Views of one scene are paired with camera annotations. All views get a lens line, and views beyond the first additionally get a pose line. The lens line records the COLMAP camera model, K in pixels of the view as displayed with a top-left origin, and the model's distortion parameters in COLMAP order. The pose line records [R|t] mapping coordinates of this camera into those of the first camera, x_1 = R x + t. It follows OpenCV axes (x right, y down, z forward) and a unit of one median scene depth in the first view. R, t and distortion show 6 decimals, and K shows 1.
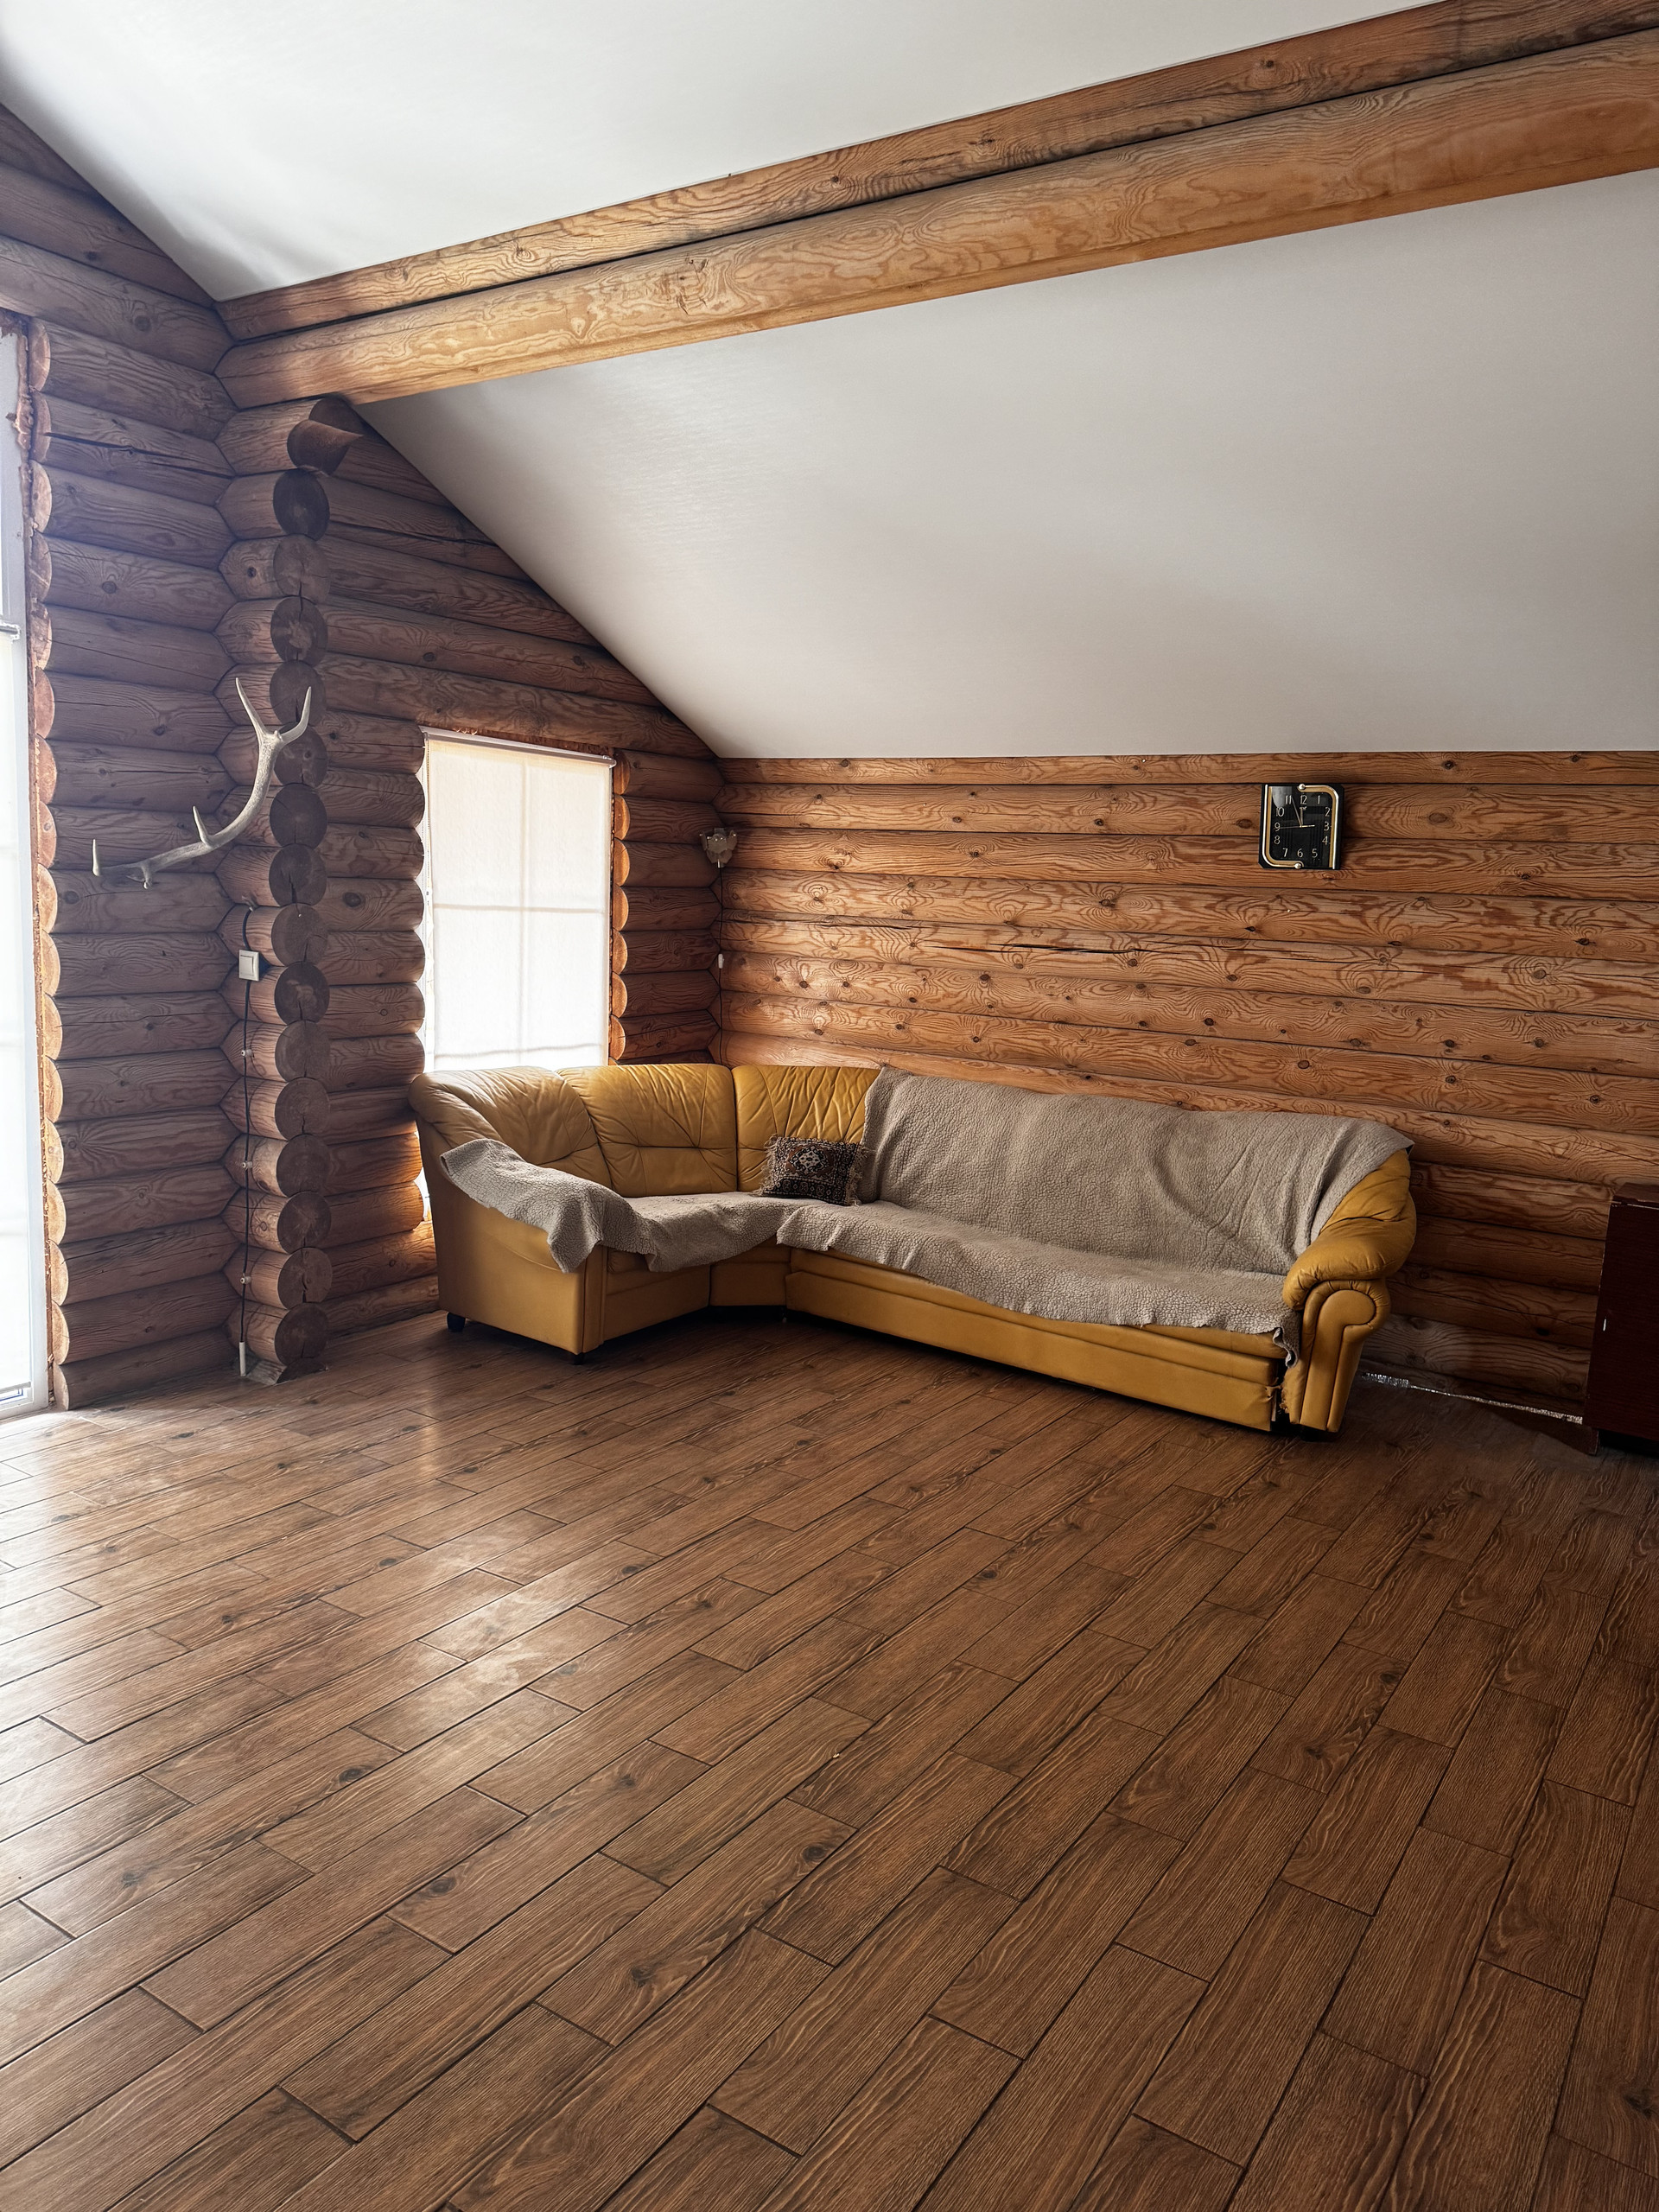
lens RADIAL K [[1562.1, 0, 830.6], [0, 1562.1, 1106.2], [0, 0, 1]] dist [0.000661, 0.000388]
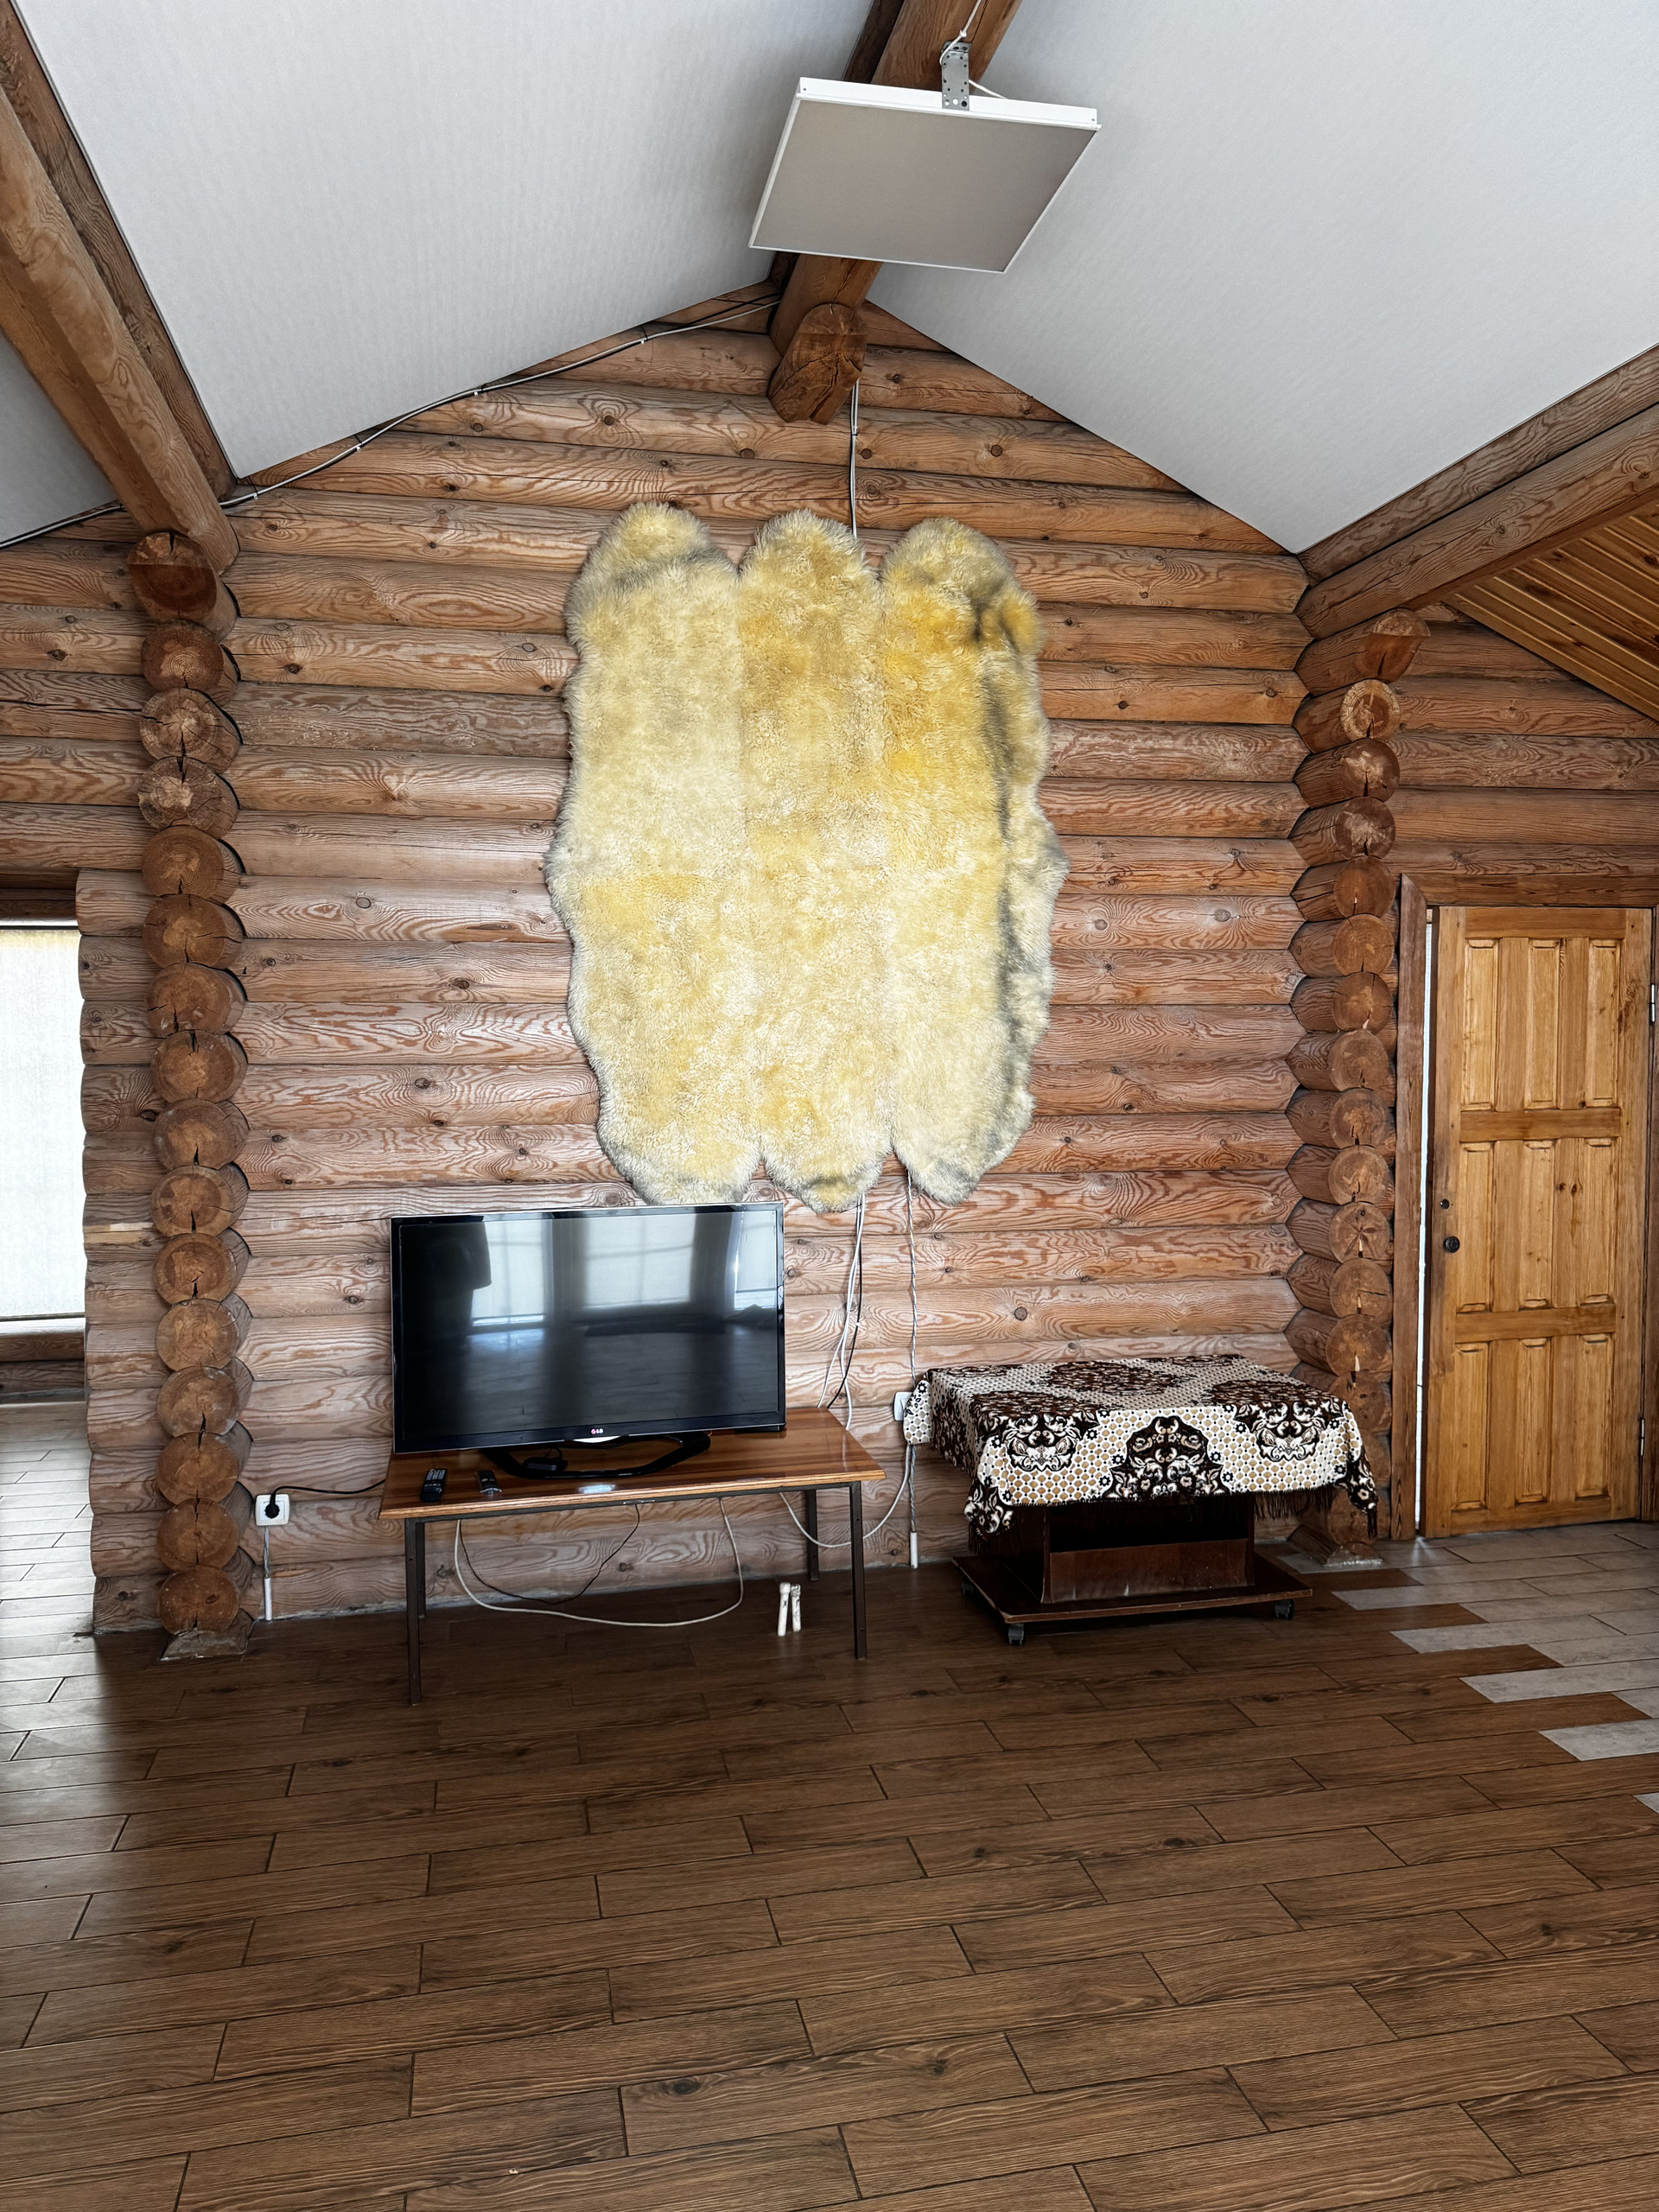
lens RADIAL K [[1562.1, 0, 828.9], [0, 1562.1, 1107.1], [0, 0, 1]] dist [0.000661, 0.000388]
pose [[-0.712094, -0.086352, 0.696753, -0.737991], [0.064641, 0.980128, 0.187537, -0.294621], [-0.699102, 0.178583, -0.692362, 1.622806]]
